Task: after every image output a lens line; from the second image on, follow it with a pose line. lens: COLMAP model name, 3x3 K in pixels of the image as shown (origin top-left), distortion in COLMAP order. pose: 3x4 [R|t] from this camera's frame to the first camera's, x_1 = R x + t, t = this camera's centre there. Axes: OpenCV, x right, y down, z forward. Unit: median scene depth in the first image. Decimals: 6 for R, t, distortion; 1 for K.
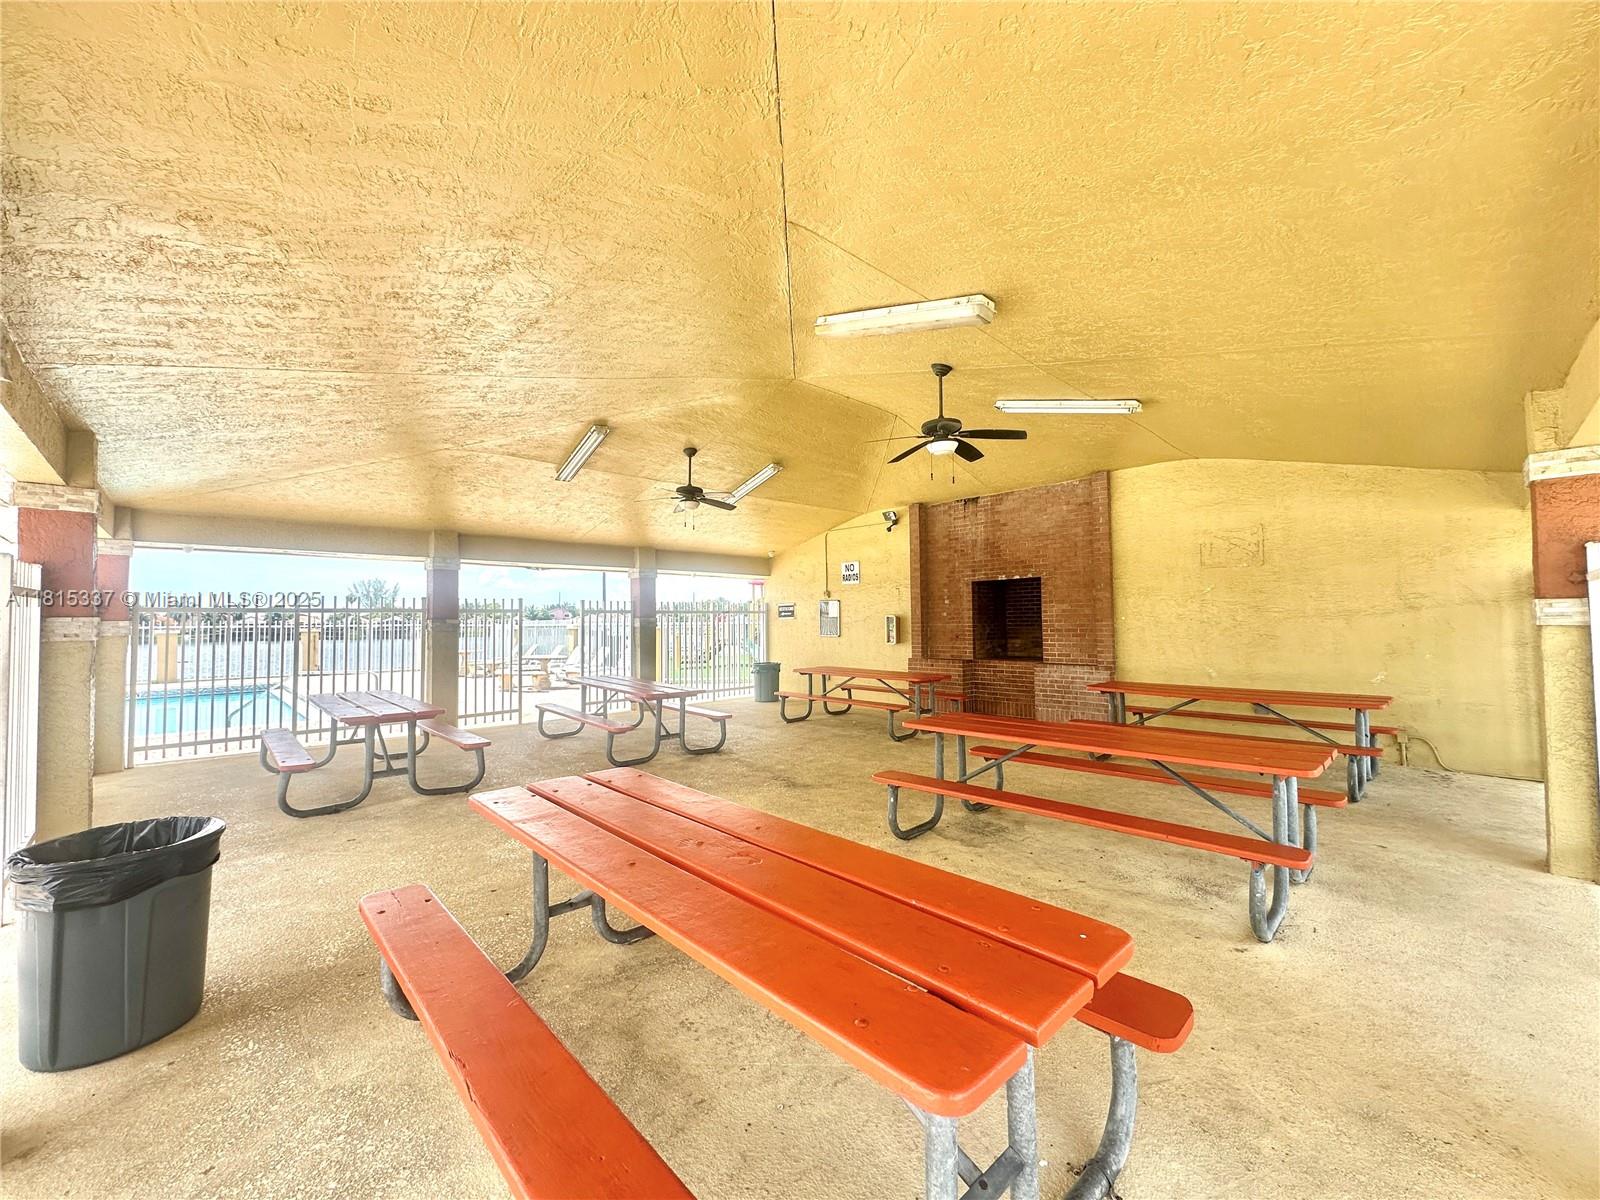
lens RADIAL K [[637.1, 0, 800.0], [0, 637.1, 600.0], [0, 0, 1]] dist [-0.007372, 0.006931]
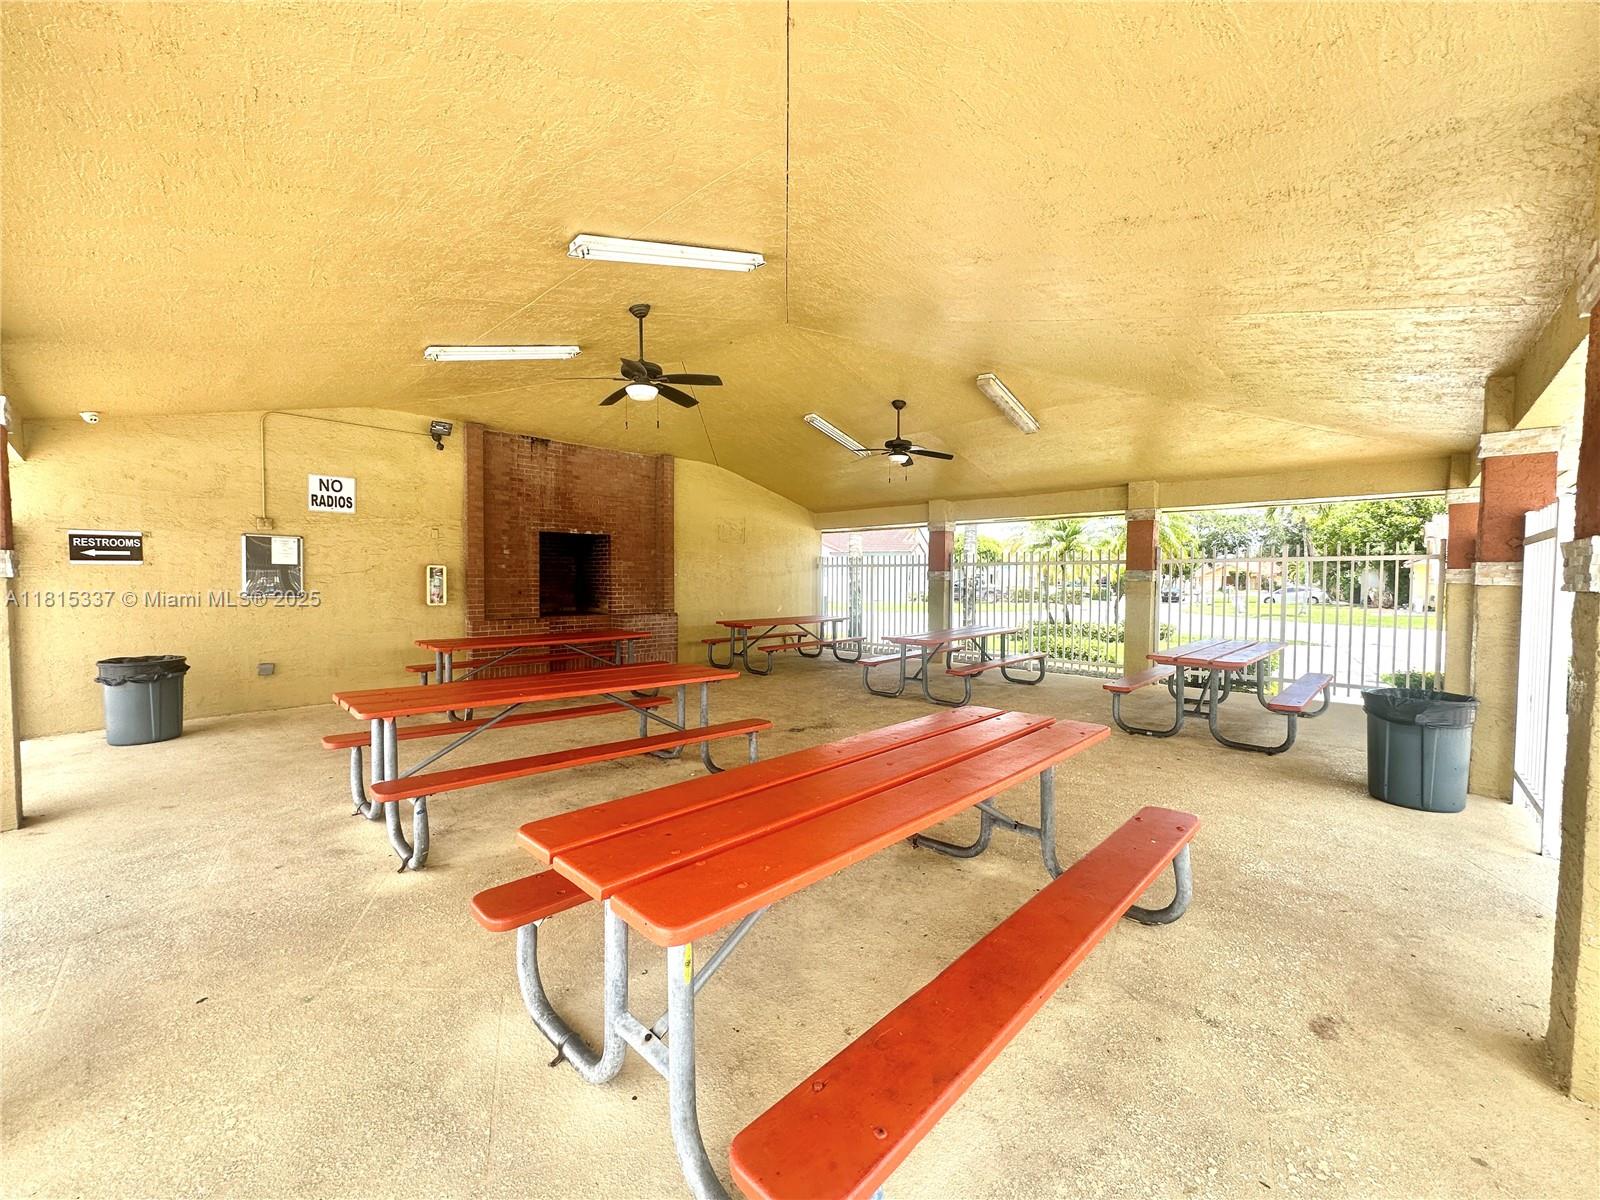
lens RADIAL K [[637.1, 0, 800.0], [0, 637.1, 600.0], [0, 0, 1]] dist [-0.007372, 0.006931]
pose [[-0.042762, -0.022906, 0.998823, -0.696185], [-0.037374, 0.999074, 0.021312, 0.037716], [-0.998386, -0.036419, -0.043579, 0.709514]]
